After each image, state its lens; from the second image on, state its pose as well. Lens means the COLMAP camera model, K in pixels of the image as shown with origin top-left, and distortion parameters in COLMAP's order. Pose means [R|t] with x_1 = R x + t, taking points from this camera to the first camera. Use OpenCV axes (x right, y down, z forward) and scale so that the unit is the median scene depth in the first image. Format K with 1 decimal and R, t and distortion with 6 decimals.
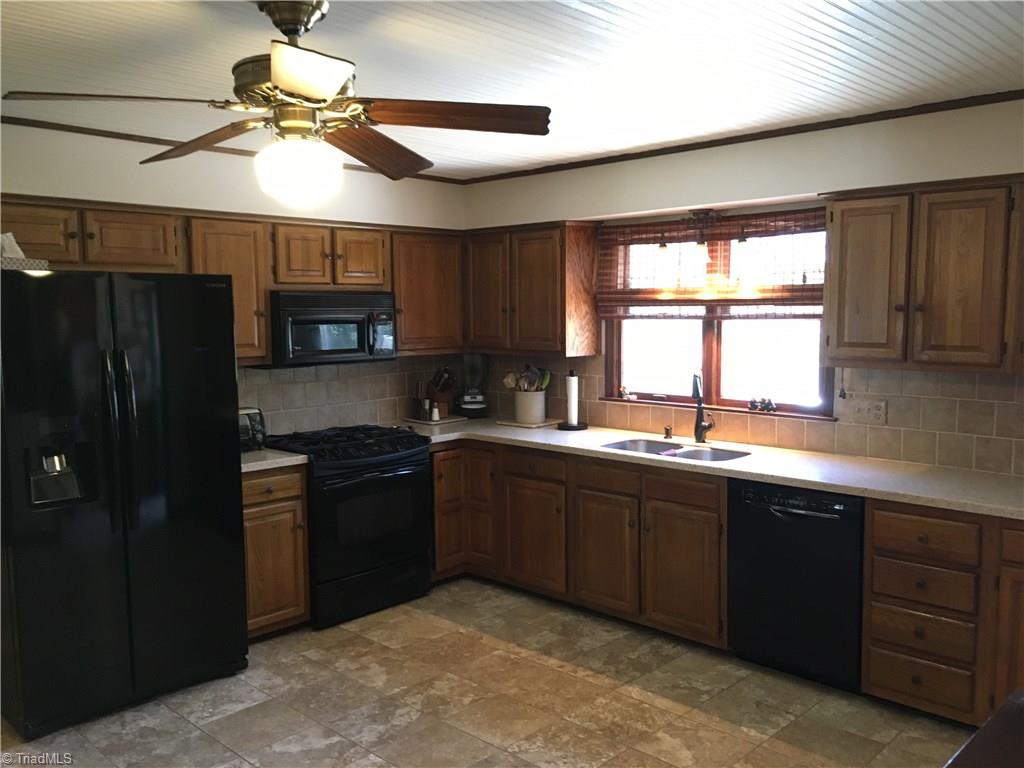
lens RADIAL K [[879.0, 0, 512.2], [0, 879.0, 385.7], [0, 0, 1]] dist [0.065581, -0.080379]
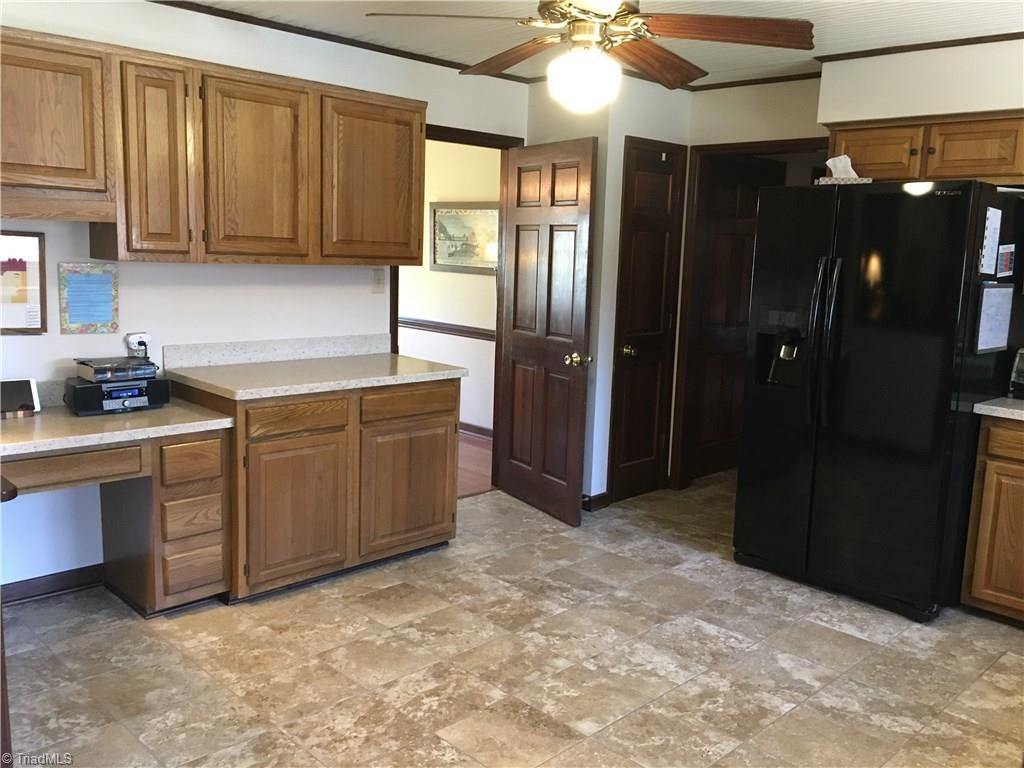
lens RADIAL K [[879.0, 0, 512.0], [0, 879.0, 382.5], [0, 0, 1]] dist [0.065581, -0.080379]
pose [[-0.027241, 0.160819, -0.986608, 0.615681], [-0.122581, 0.978988, 0.162962, -0.018162], [0.992085, 0.125379, -0.006955, 0.601983]]
